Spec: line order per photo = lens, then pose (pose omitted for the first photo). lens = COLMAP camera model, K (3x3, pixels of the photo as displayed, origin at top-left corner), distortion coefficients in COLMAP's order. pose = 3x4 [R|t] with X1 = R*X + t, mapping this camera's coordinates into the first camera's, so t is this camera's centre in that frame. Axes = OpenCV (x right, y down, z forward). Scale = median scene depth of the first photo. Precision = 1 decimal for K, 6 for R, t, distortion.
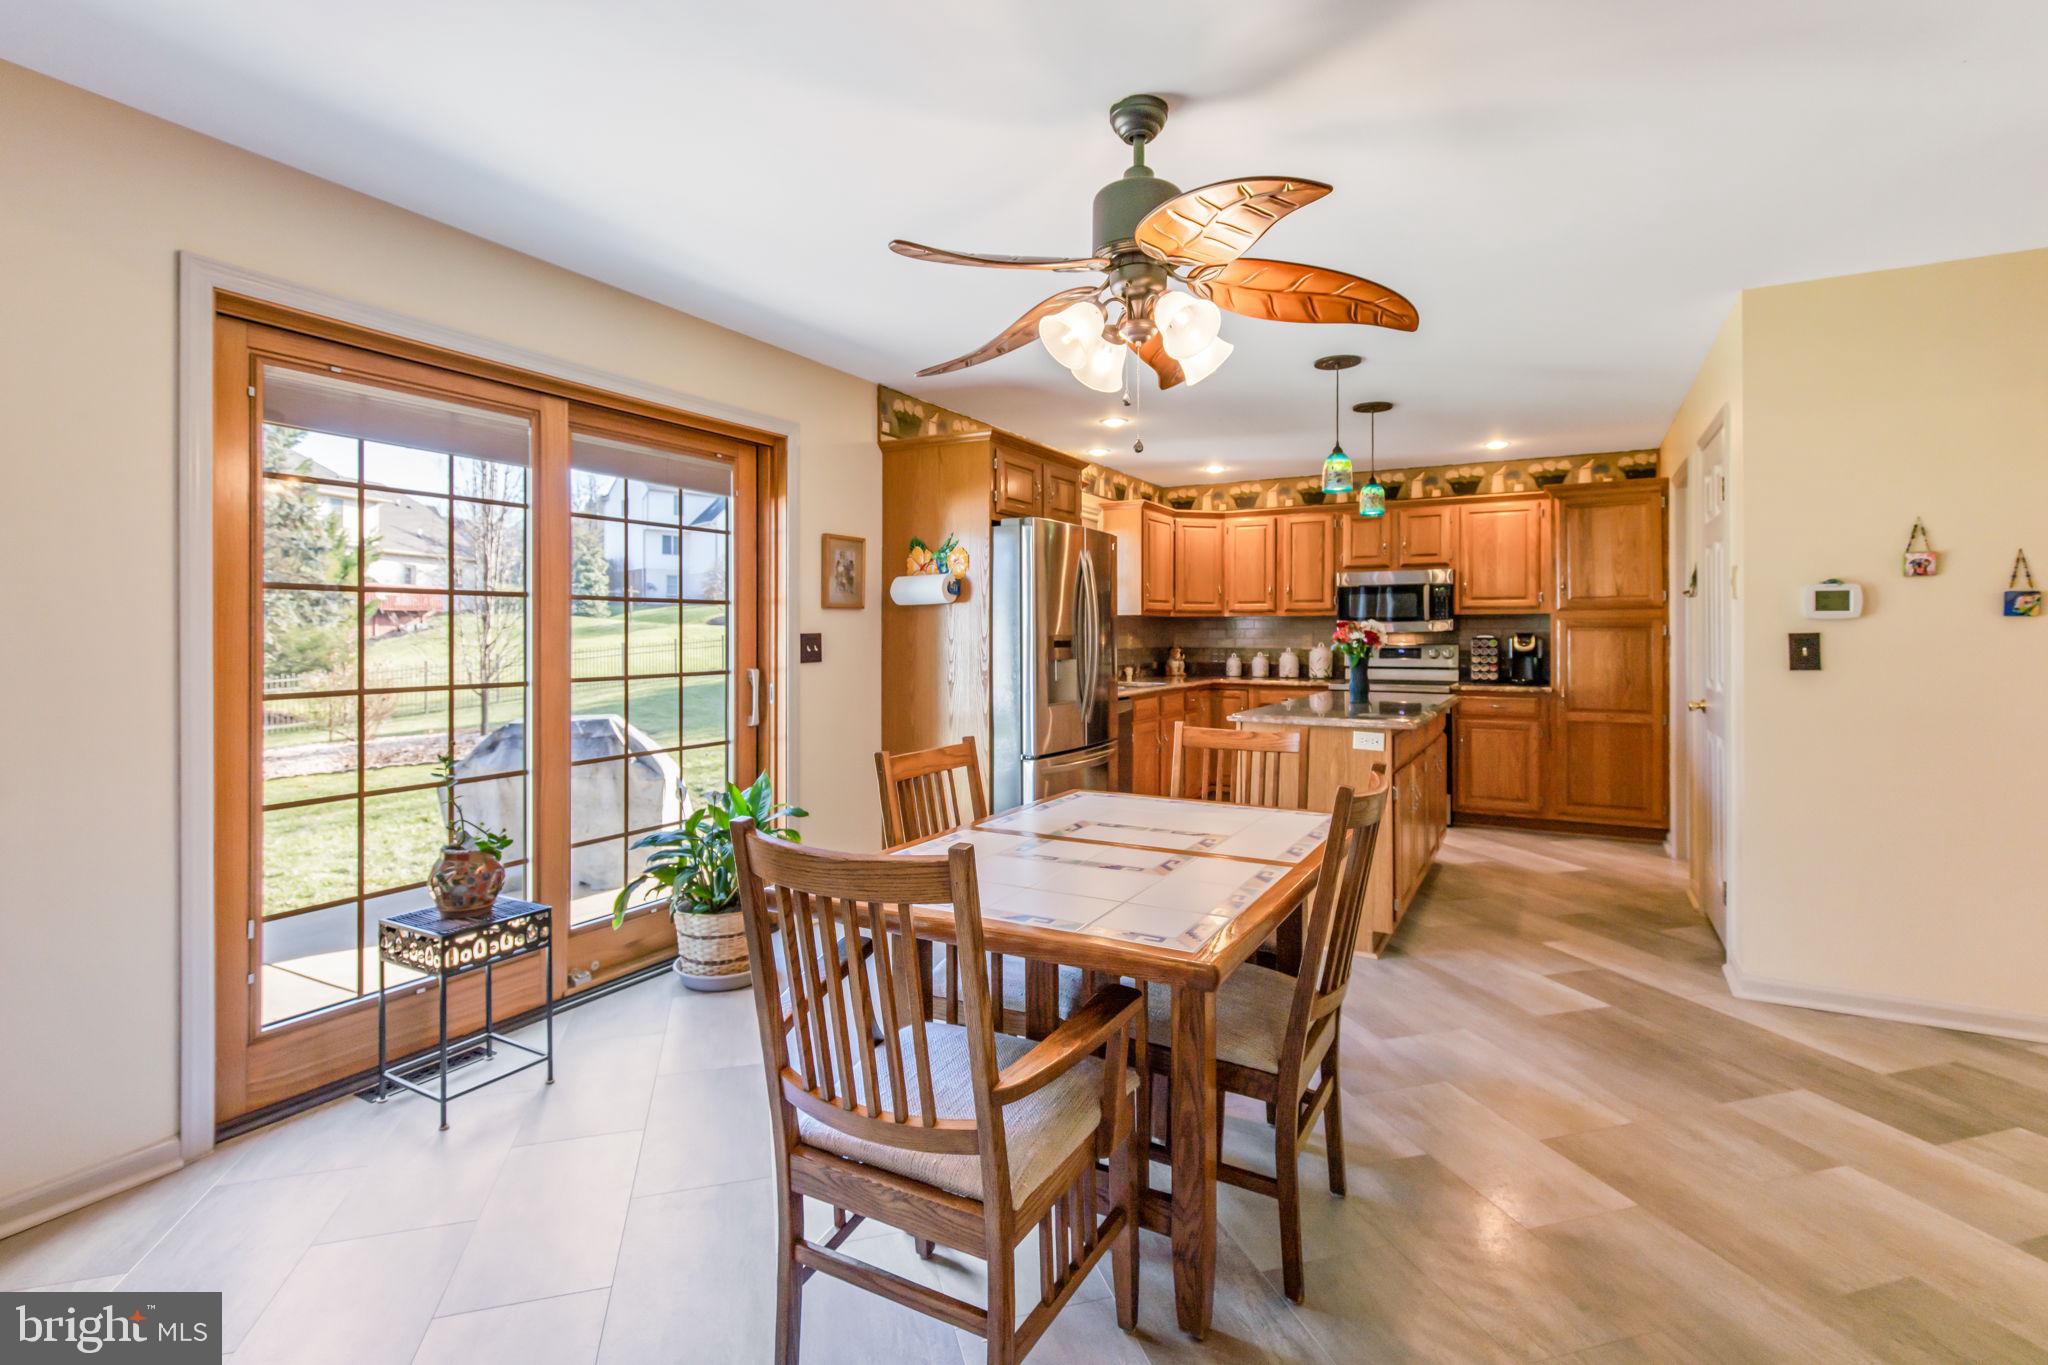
lens RADIAL K [[960.8, 0, 1024.1], [0, 960.8, 634.2], [0, 0, 1]] dist [-0.001522, -0.000244]
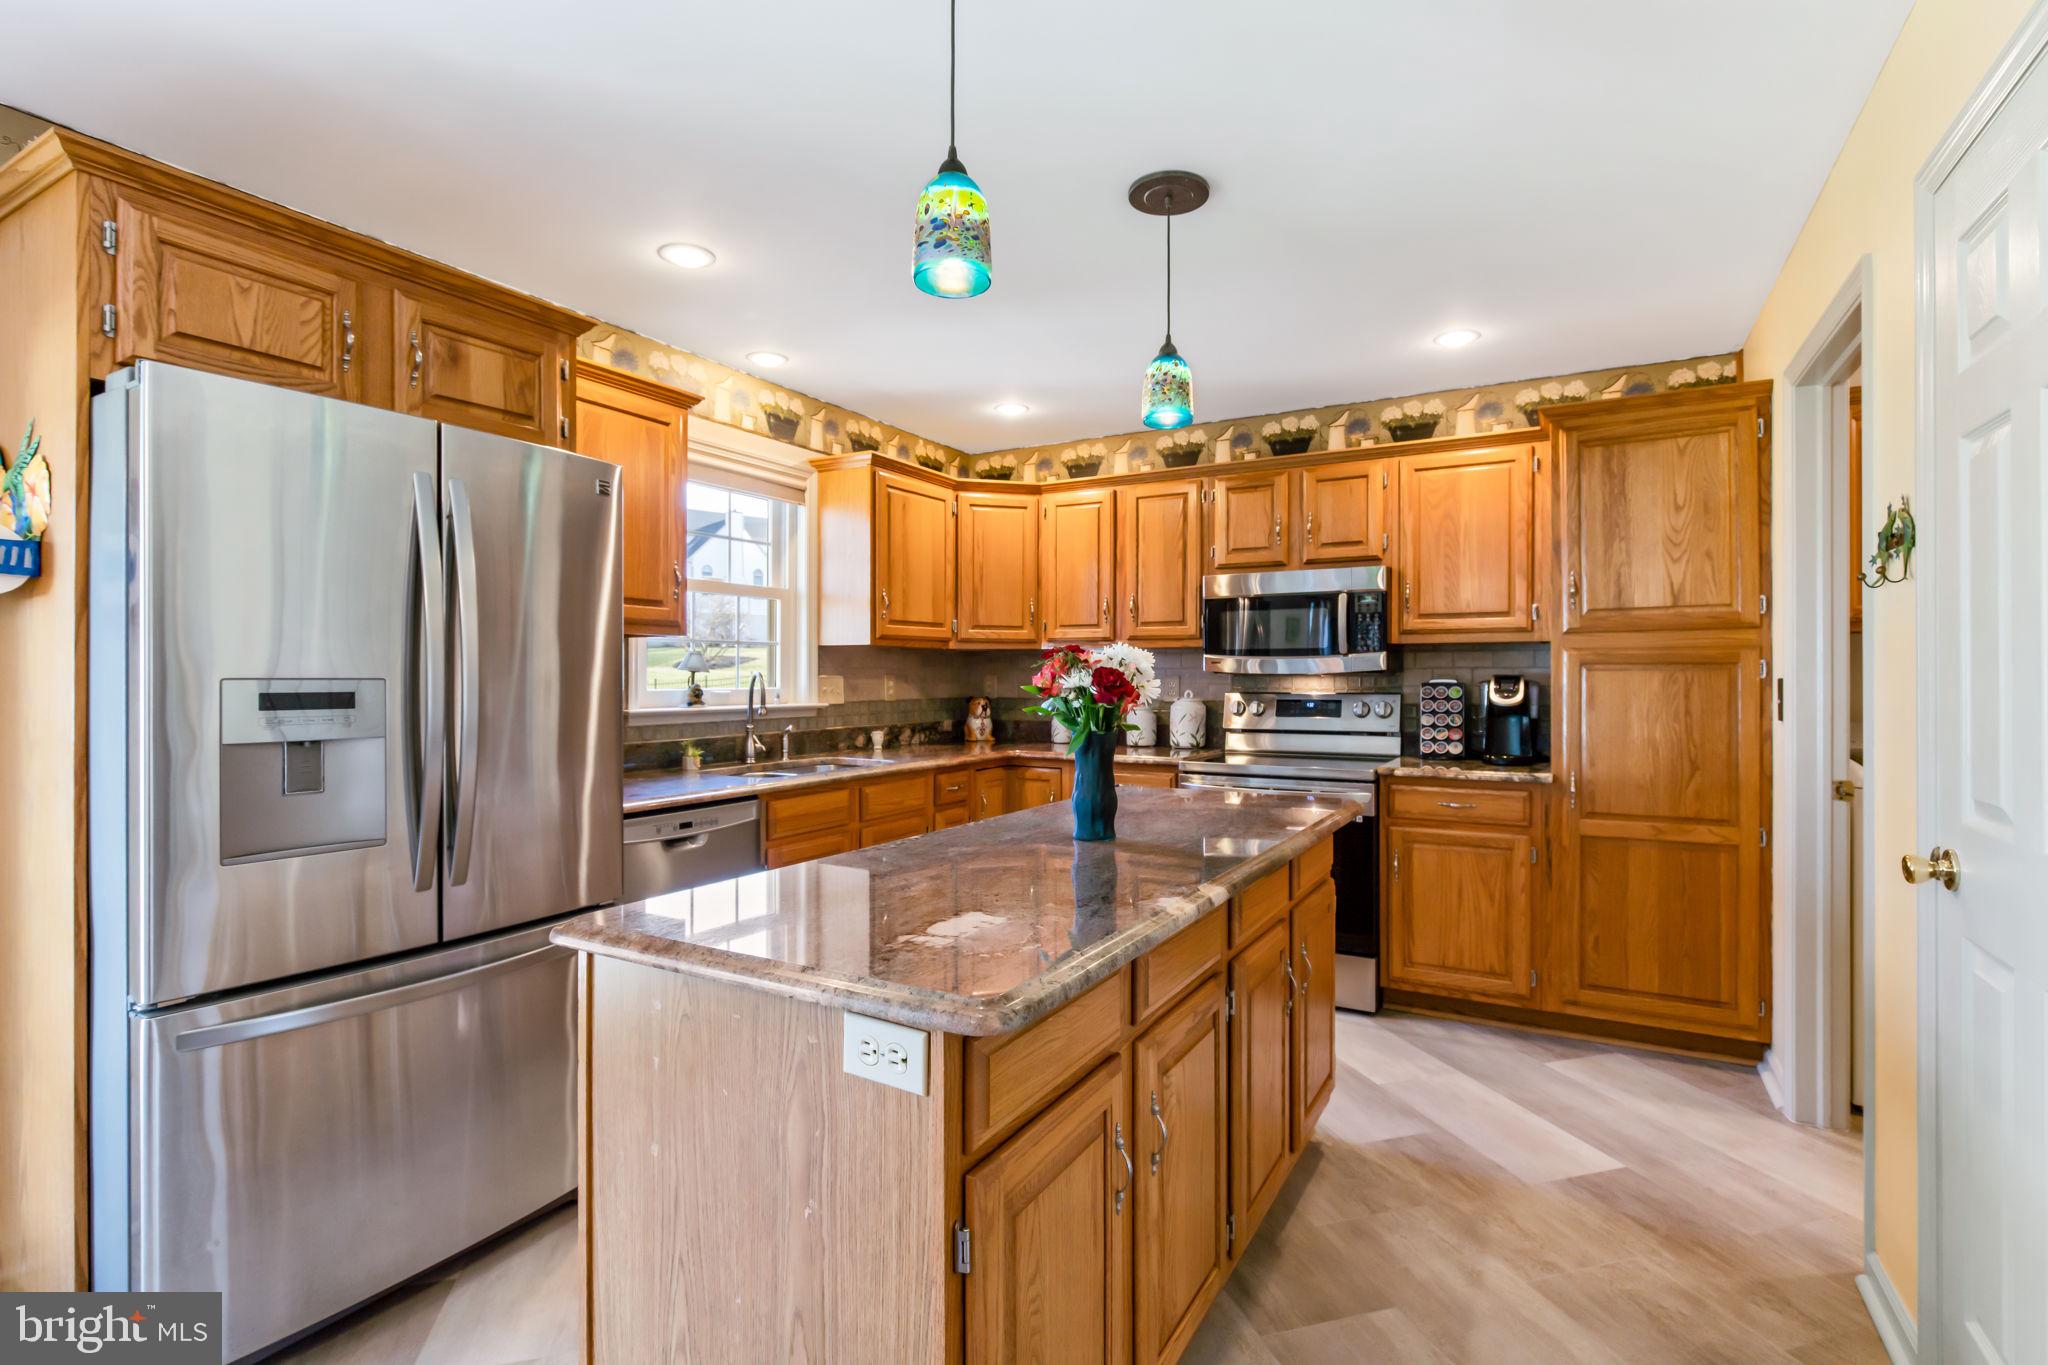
lens RADIAL K [[948.6, 0, 1056.4], [0, 948.6, 680.9], [0, 0, 1]] dist [-0.001964, -0.000367]
pose [[0.999954, -0.000404, 0.009557, 0.245858], [0.000368, 0.999993, 0.003747, 0.000229], [-0.009559, -0.003743, 0.999947, 0.434631]]
